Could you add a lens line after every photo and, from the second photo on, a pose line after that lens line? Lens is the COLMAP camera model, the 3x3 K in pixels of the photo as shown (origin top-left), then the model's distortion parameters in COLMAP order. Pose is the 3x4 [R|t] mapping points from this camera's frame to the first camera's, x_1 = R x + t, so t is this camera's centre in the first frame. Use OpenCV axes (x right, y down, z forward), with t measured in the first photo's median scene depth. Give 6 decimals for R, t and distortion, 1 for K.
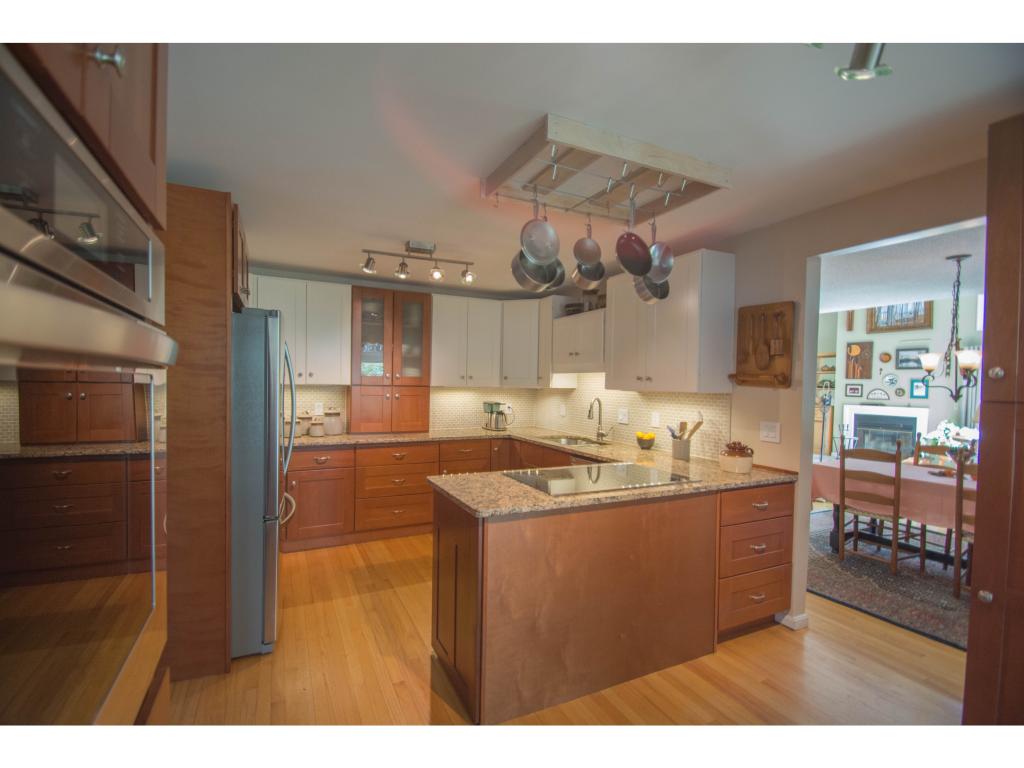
lens RADIAL K [[454.8, 0, 495.3], [0, 454.8, 390.2], [0, 0, 1]] dist [-0.001211, -0.000238]
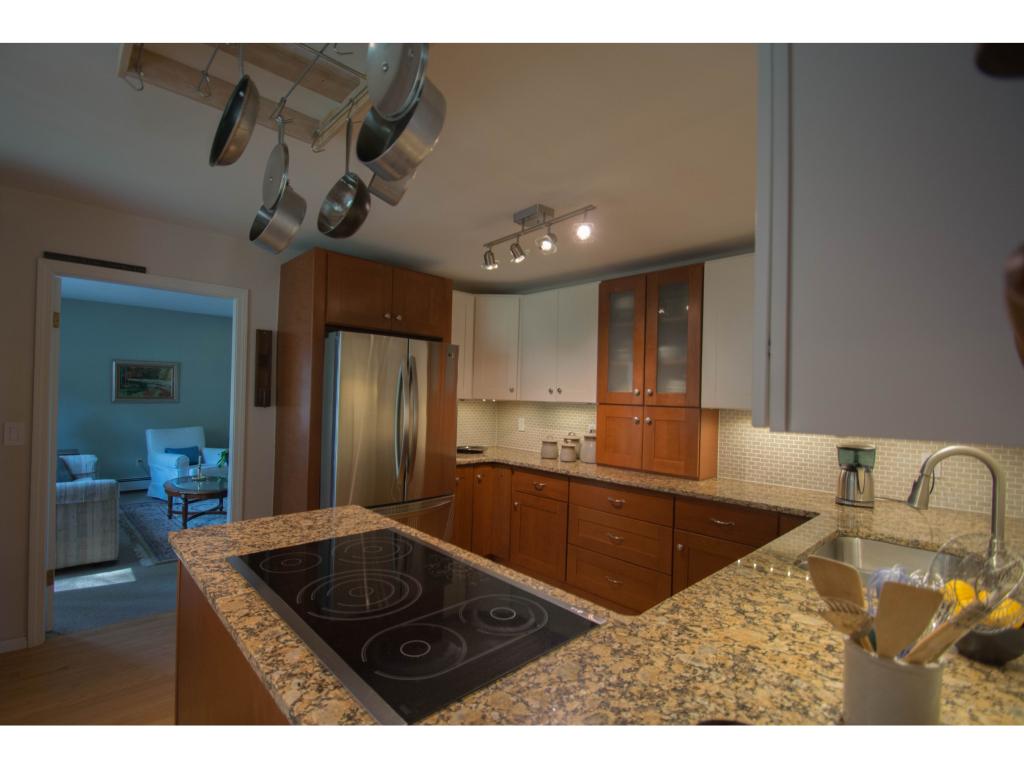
lens RADIAL K [[485.4, 0, 512.0], [0, 485.4, 384.0], [0, 0, 1]] dist [-0.000305, -0.000090]
pose [[0.302618, -0.031463, -0.952593, 0.452934], [-0.042749, 0.998001, -0.046543, 0.001218], [0.952153, 0.054807, 0.300668, 0.581945]]
